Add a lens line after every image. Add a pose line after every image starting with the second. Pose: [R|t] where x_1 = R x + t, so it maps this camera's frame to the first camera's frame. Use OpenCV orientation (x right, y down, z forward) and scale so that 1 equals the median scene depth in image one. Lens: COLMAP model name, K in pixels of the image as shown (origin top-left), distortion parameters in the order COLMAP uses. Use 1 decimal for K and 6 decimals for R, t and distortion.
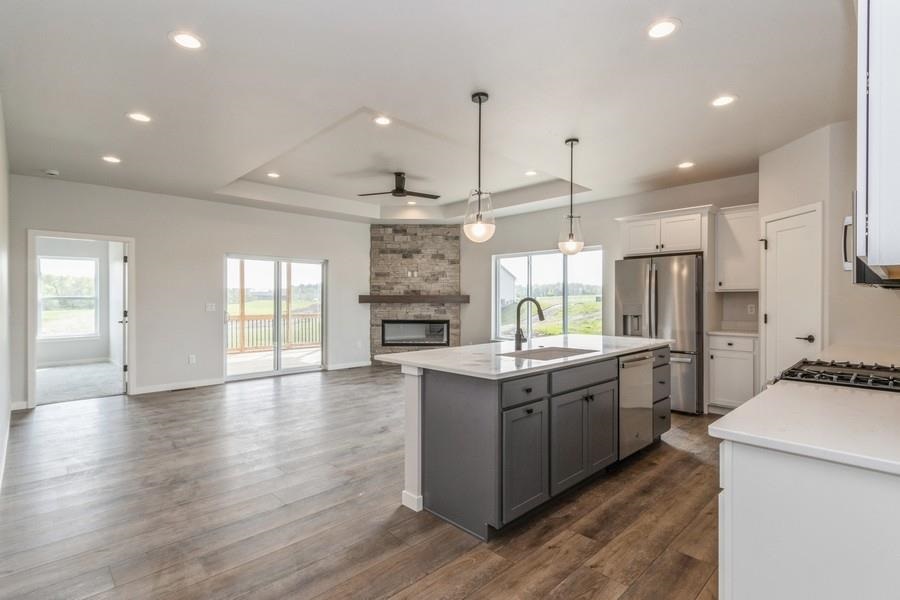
lens RADIAL K [[438.1, 0, 450.0], [0, 438.1, 300.0], [0, 0, 1]] dist [0.001008, -0.000782]
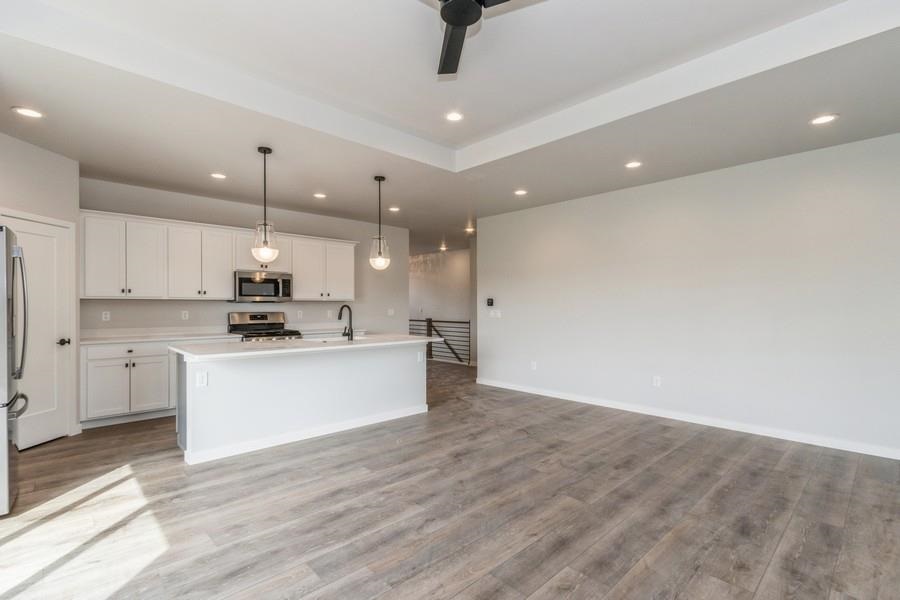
lens RADIAL K [[416.8, 0, 448.7], [0, 416.8, 305.3], [0, 0, 1]] dist [0.001482, -0.000267]
pose [[-0.999841, 0.001618, 0.017781, -0.076971], [0.001627, 0.999999, 0.000492, -0.001884], [-0.017780, 0.000521, -0.999842, 0.928073]]
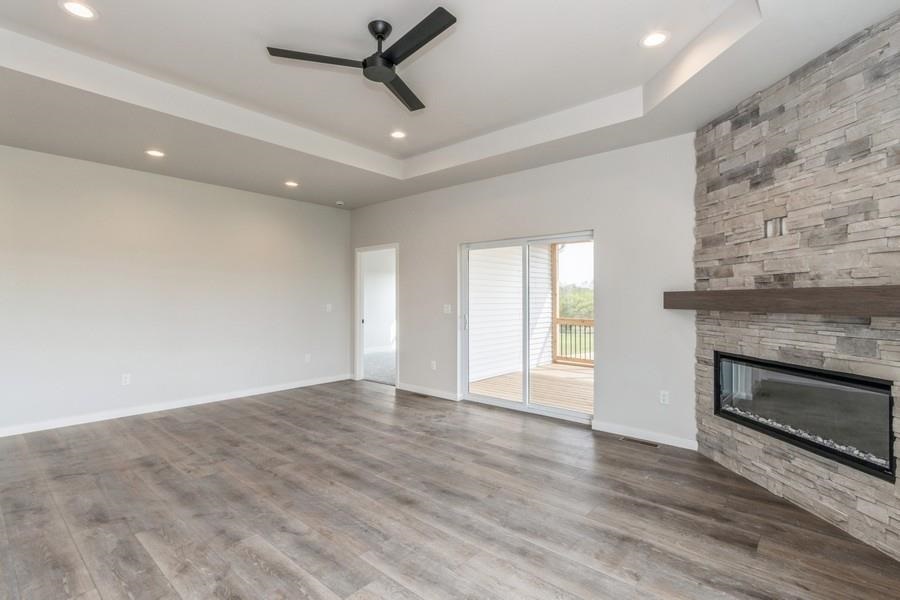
lens RADIAL K [[430.8, 0, 442.0], [0, 430.8, 293.7], [0, 0, 1]] dist [0.001326, -0.000516]
pose [[0.066604, -0.012322, -0.997703, 0.234404], [-0.004347, 0.999911, -0.012639, -0.002037], [0.997770, 0.005179, 0.066544, 0.718171]]
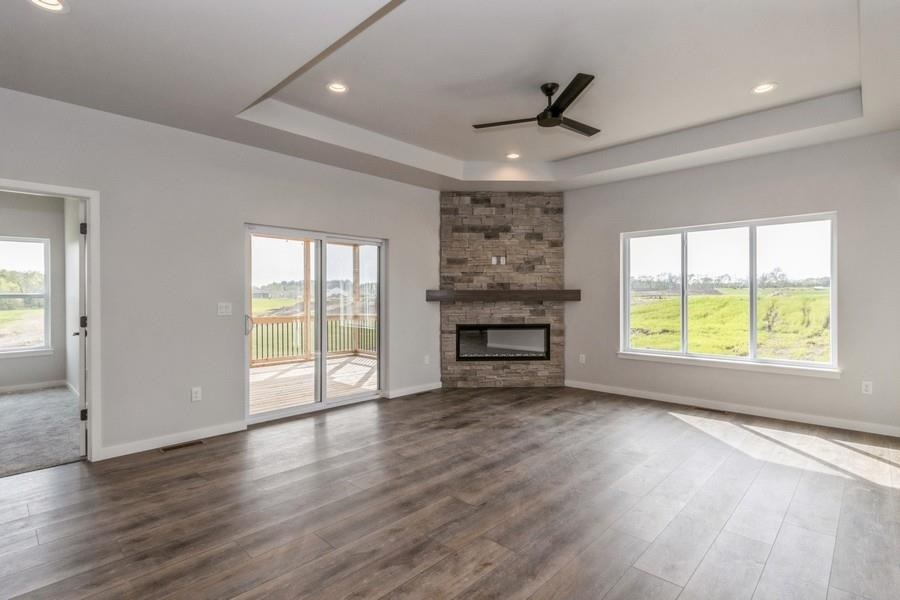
lens RADIAL K [[444.8, 0, 451.6], [0, 444.8, 297.4], [0, 0, 1]] dist [-0.000476, 0.000045]
pose [[0.999397, -0.004074, 0.034475, -0.188638], [0.004033, 0.999991, 0.001247, 0.000007], [-0.034479, -0.001107, 0.999405, 0.272798]]
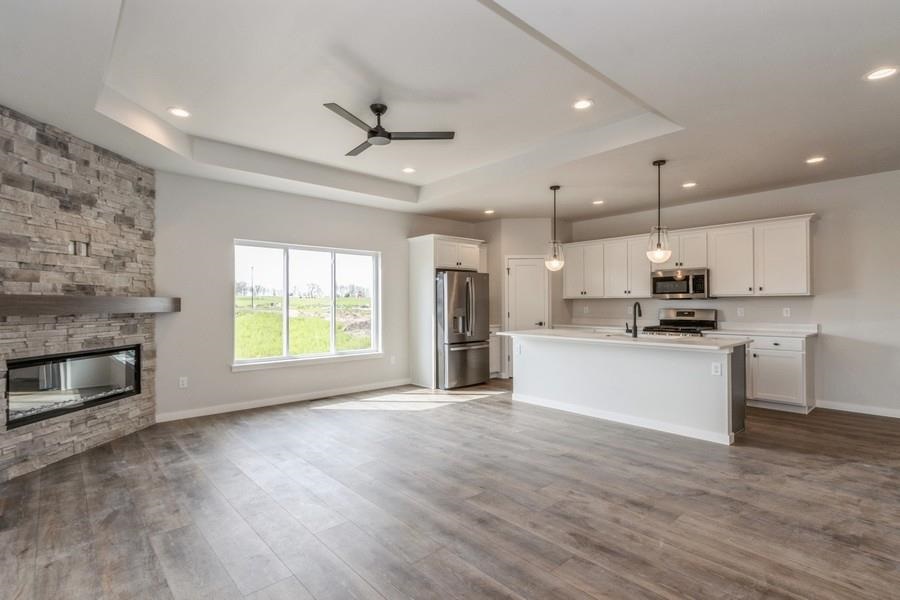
lens RADIAL K [[438.1, 0, 450.0], [0, 438.1, 300.0], [0, 0, 1]] dist [0.001008, -0.000782]
pose [[0.040104, 0.009005, 0.999155, -0.517500], [0.005307, 0.999943, -0.009225, -0.000896], [-0.999181, 0.005672, 0.040054, 0.604952]]
